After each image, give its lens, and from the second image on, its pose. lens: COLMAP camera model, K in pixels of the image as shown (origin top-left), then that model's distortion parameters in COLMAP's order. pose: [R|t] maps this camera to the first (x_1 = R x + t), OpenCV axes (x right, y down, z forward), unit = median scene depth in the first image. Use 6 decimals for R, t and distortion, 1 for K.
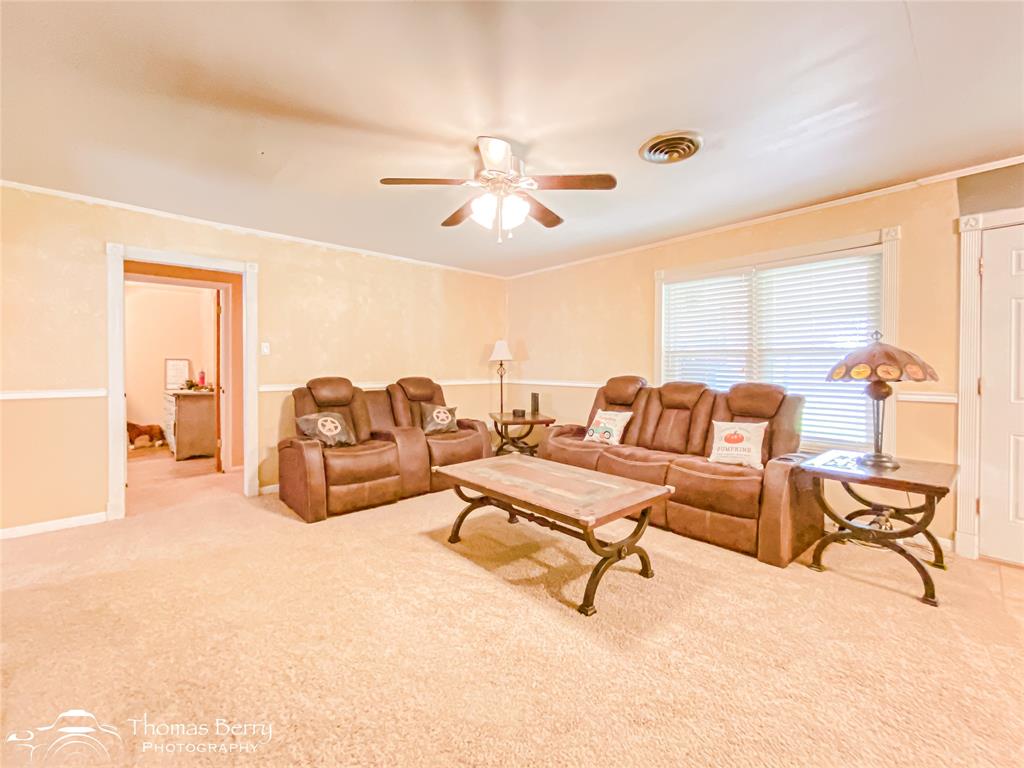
lens RADIAL K [[416.0, 0, 494.7], [0, 416.0, 368.3], [0, 0, 1]] dist [0.001622, 0.000013]
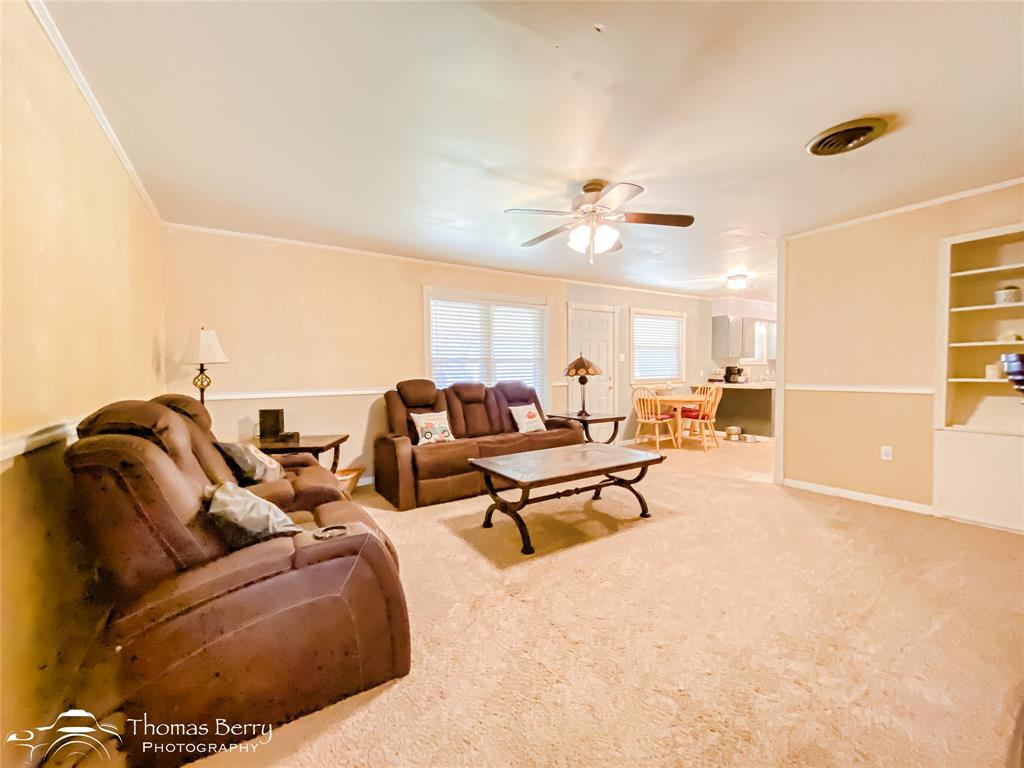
lens RADIAL K [[416.0, 0, 511.0], [0, 416.0, 383.7], [0, 0, 1]] dist [0.001622, 0.000013]
pose [[0.150680, -0.031443, 0.988082, -1.012748], [0.017732, 0.999419, 0.029099, 0.002996], [-0.988423, 0.013136, 0.151151, 0.874800]]
